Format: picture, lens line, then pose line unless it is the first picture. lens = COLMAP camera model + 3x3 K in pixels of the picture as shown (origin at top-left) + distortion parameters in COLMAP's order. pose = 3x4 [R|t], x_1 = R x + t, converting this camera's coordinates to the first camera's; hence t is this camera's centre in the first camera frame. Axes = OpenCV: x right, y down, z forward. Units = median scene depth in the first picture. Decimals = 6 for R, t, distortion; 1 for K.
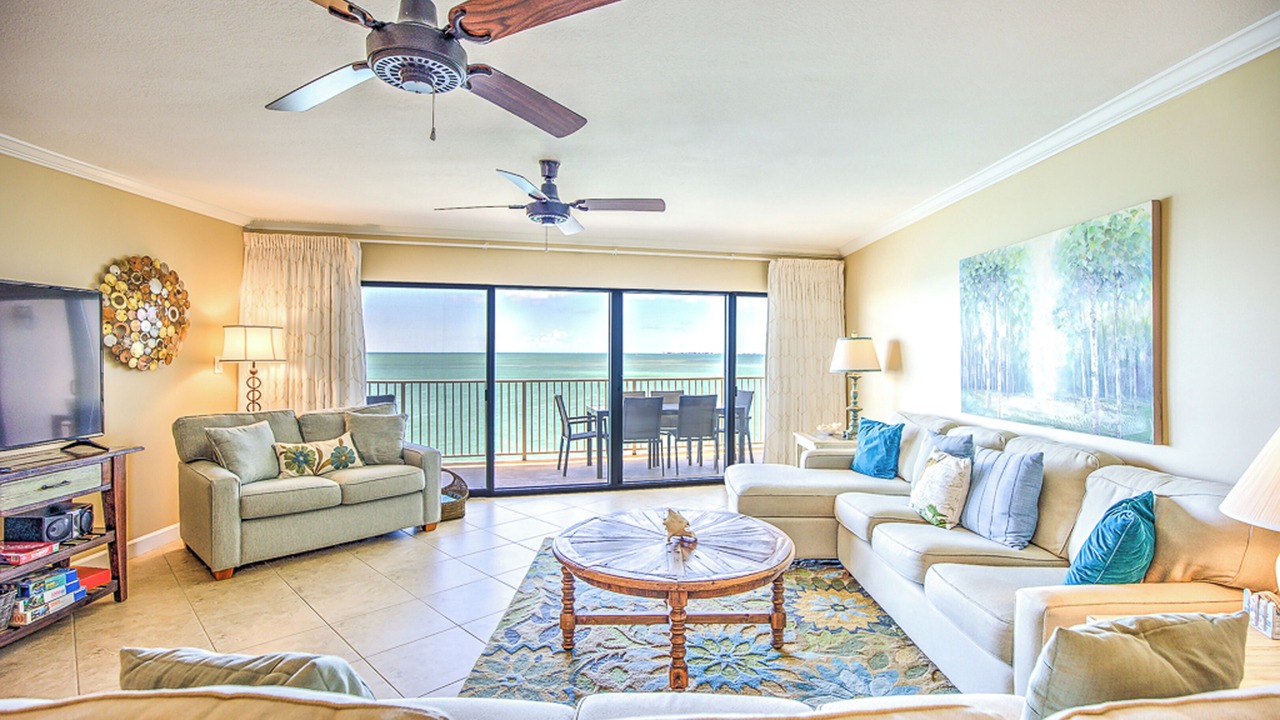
lens RADIAL K [[592.6, 0, 646.9], [0, 592.6, 352.6], [0, 0, 1]] dist [-0.020461, 0.001944]
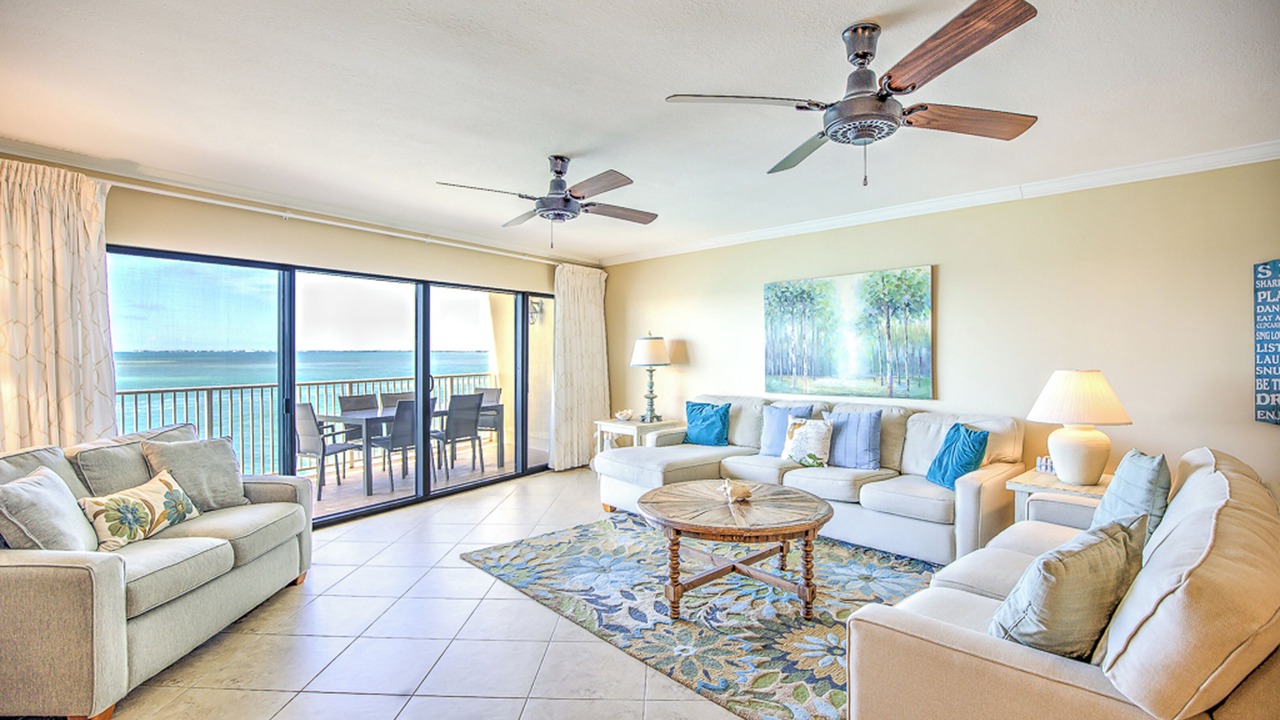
lens RADIAL K [[592.6, 0, 643.2], [0, 592.6, 354.0], [0, 0, 1]] dist [-0.020461, 0.001944]
pose [[0.738174, -0.008233, 0.674560, -0.641674], [0.003553, 0.999959, 0.008317, -0.002222], [-0.674601, -0.003743, 0.738173, 0.155436]]
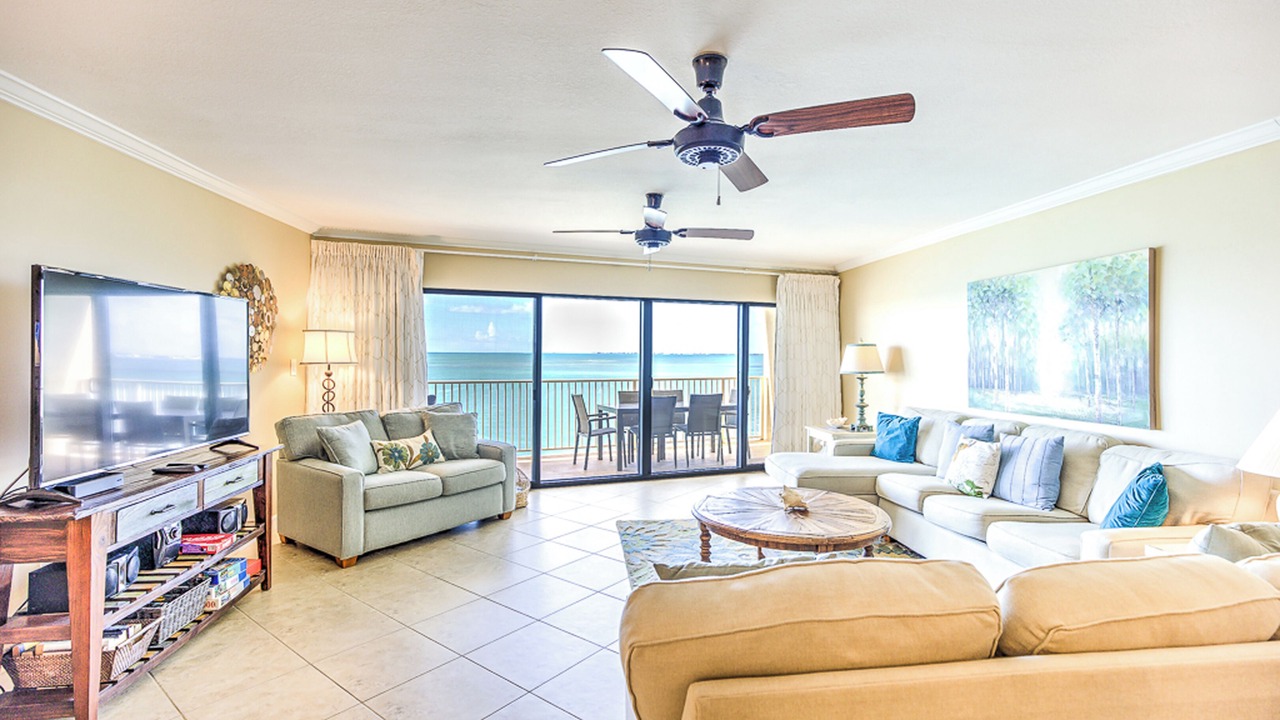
lens RADIAL K [[583.0, 0, 648.8], [0, 583.0, 350.1], [0, 0, 1]] dist [0.008425, -0.001258]
pose [[0.992713, 0.004539, 0.120419, -0.275437], [-0.004051, 0.999983, -0.004298, -0.009307], [-0.120437, 0.003779, 0.992714, -0.127133]]
